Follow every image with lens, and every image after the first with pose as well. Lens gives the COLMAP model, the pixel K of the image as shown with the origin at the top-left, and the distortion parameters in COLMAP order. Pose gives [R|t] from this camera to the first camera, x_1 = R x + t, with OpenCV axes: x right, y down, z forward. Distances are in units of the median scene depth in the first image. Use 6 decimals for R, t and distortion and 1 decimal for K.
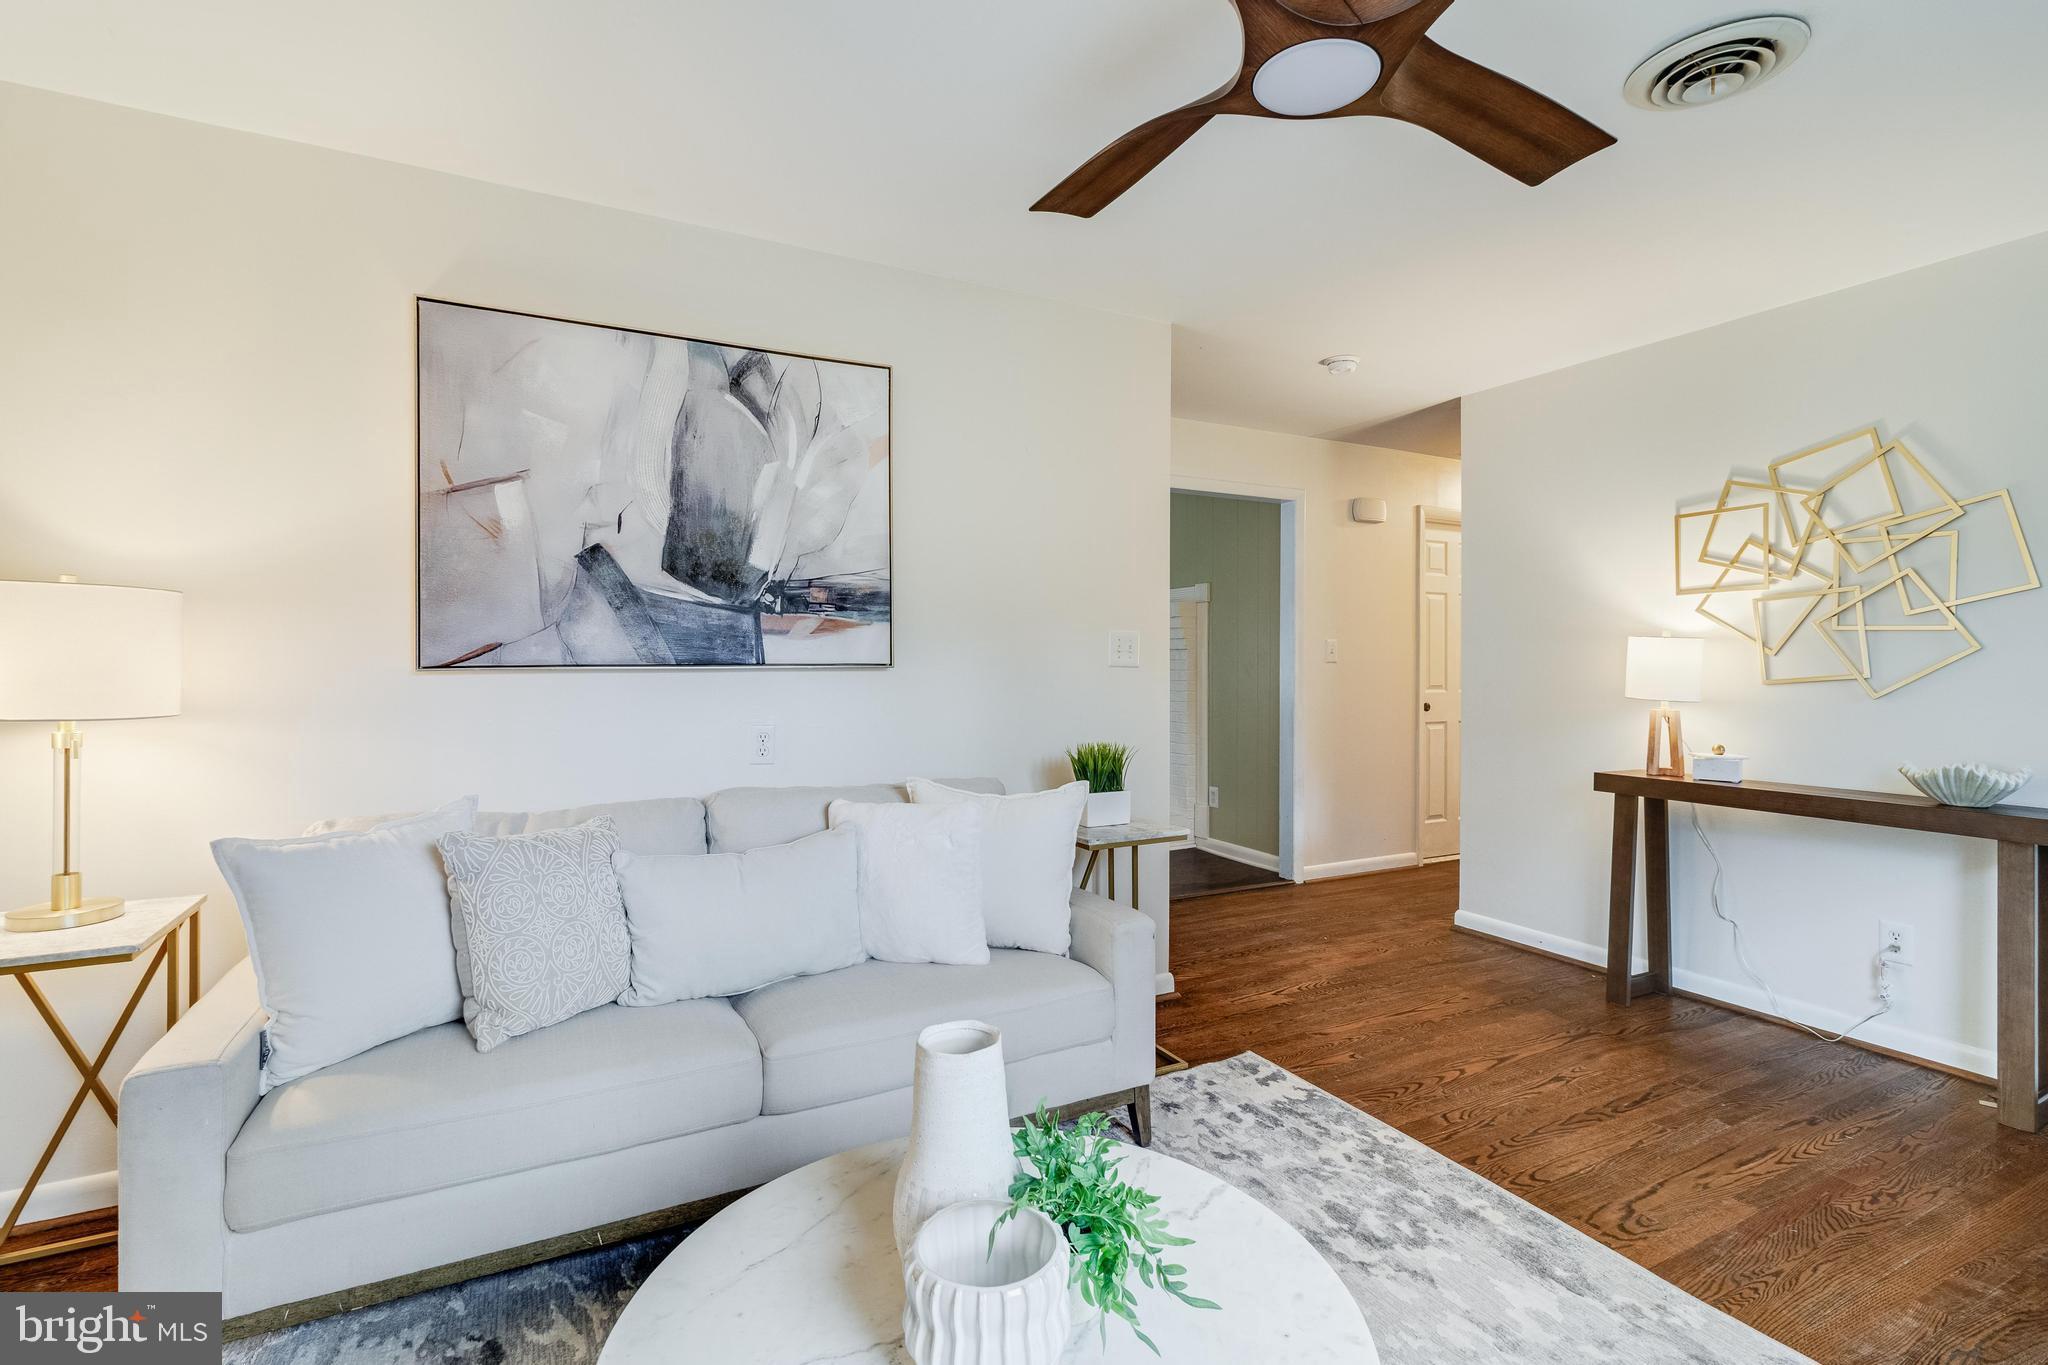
lens RADIAL K [[944.0, 0, 1032.7], [0, 944.0, 669.7], [0, 0, 1]] dist [0.008352, 0.001177]
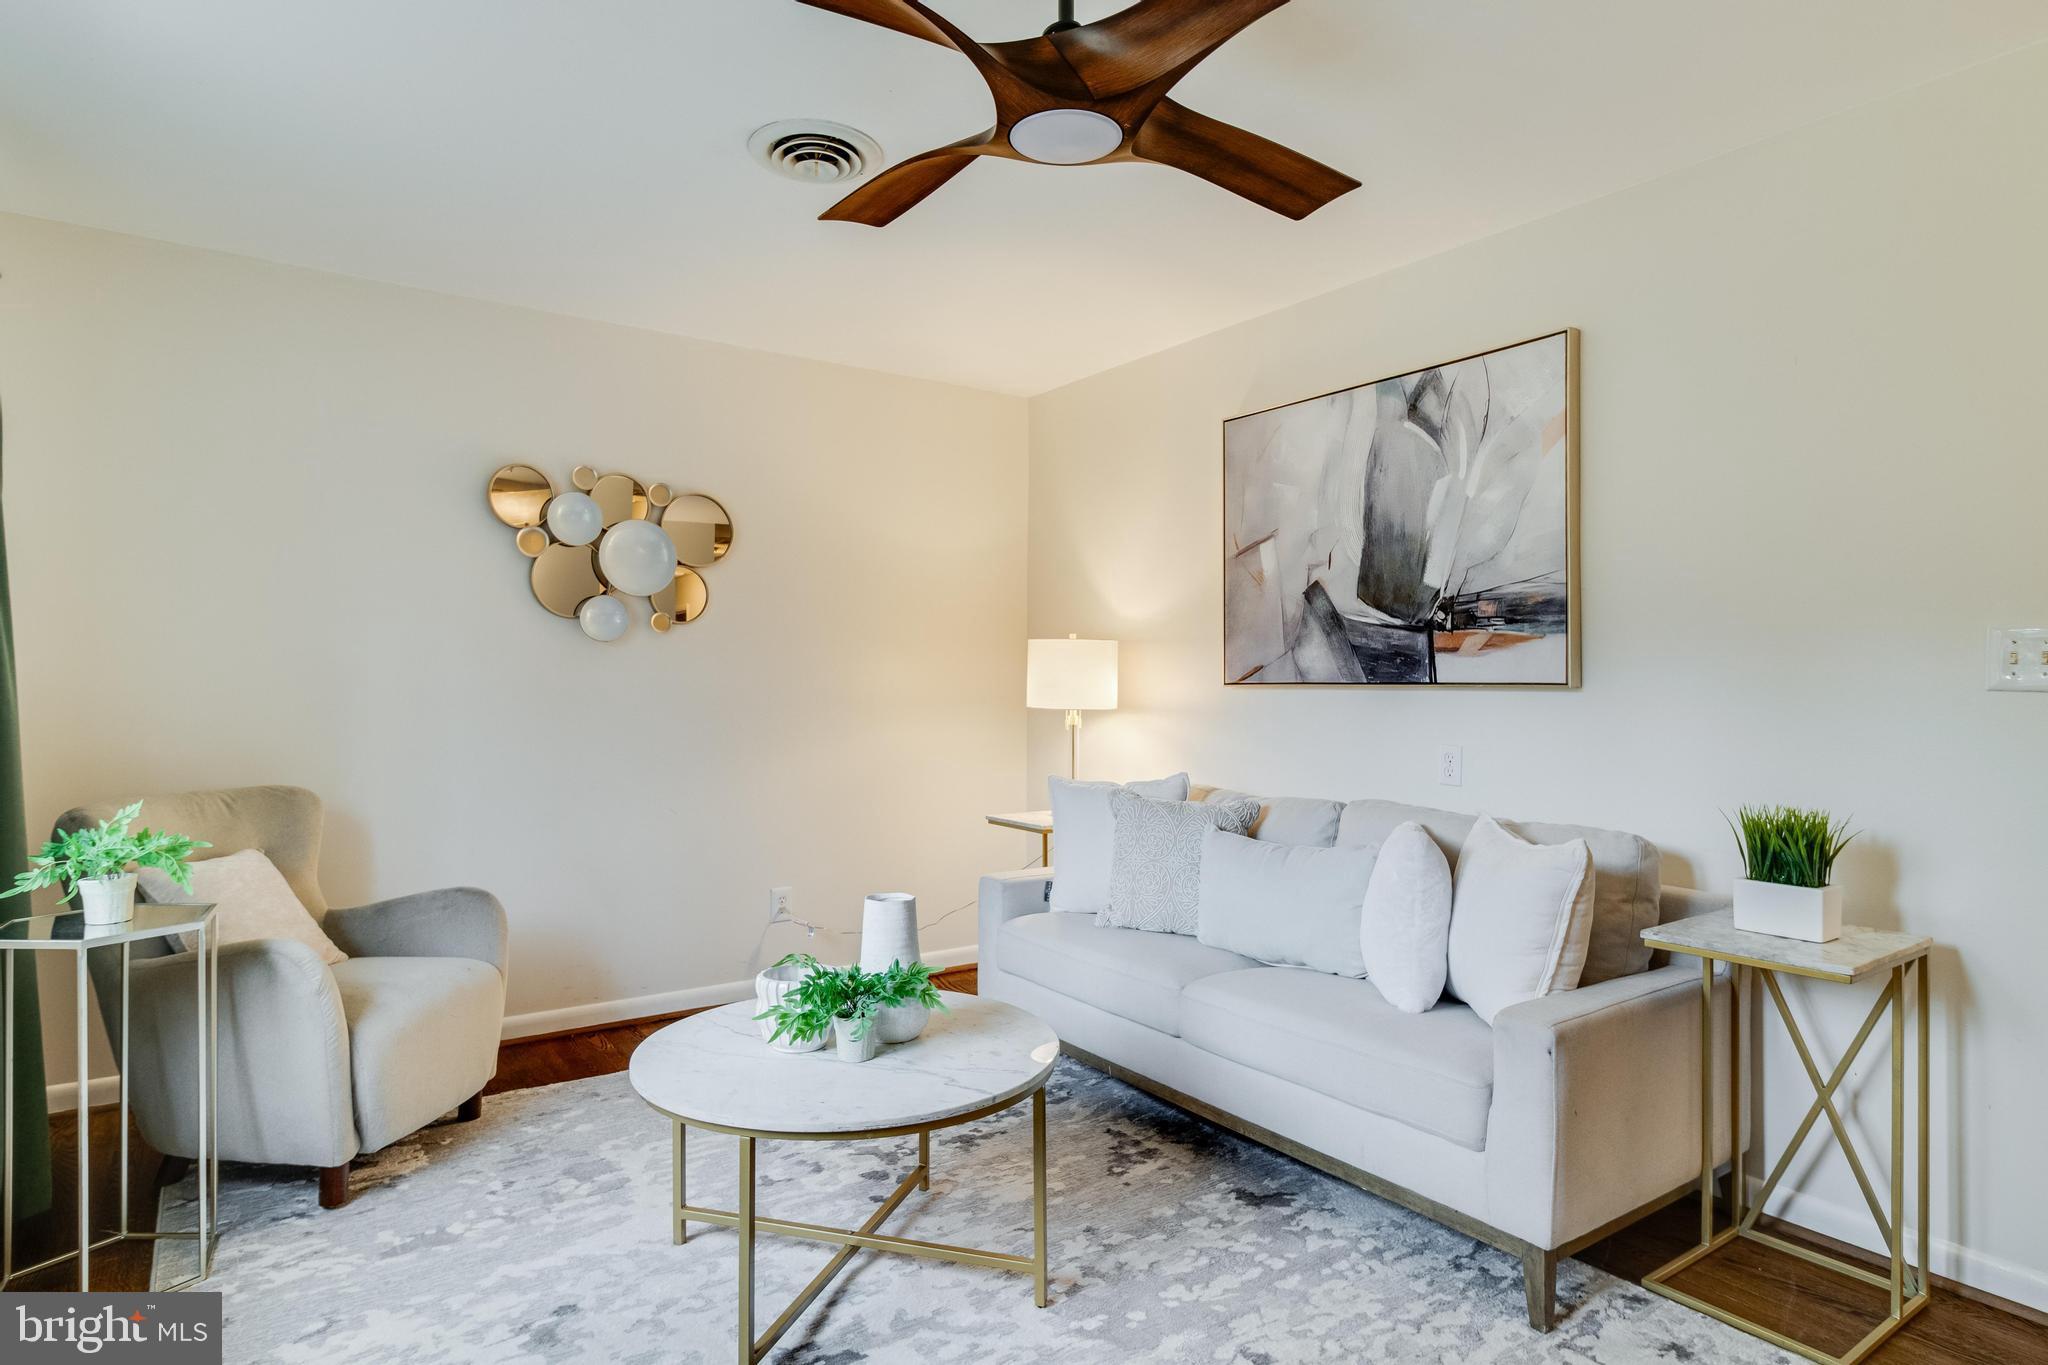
lens RADIAL K [[1127.7, 0, 1026.5], [0, 1127.7, 680.3], [0, 0, 1]] dist [0.002173, -0.000161]
pose [[0.124468, 0.004758, -0.992212, 0.840324], [-0.007609, 0.999964, 0.003841, -0.009863], [0.992195, 0.007071, 0.124499, 0.431005]]
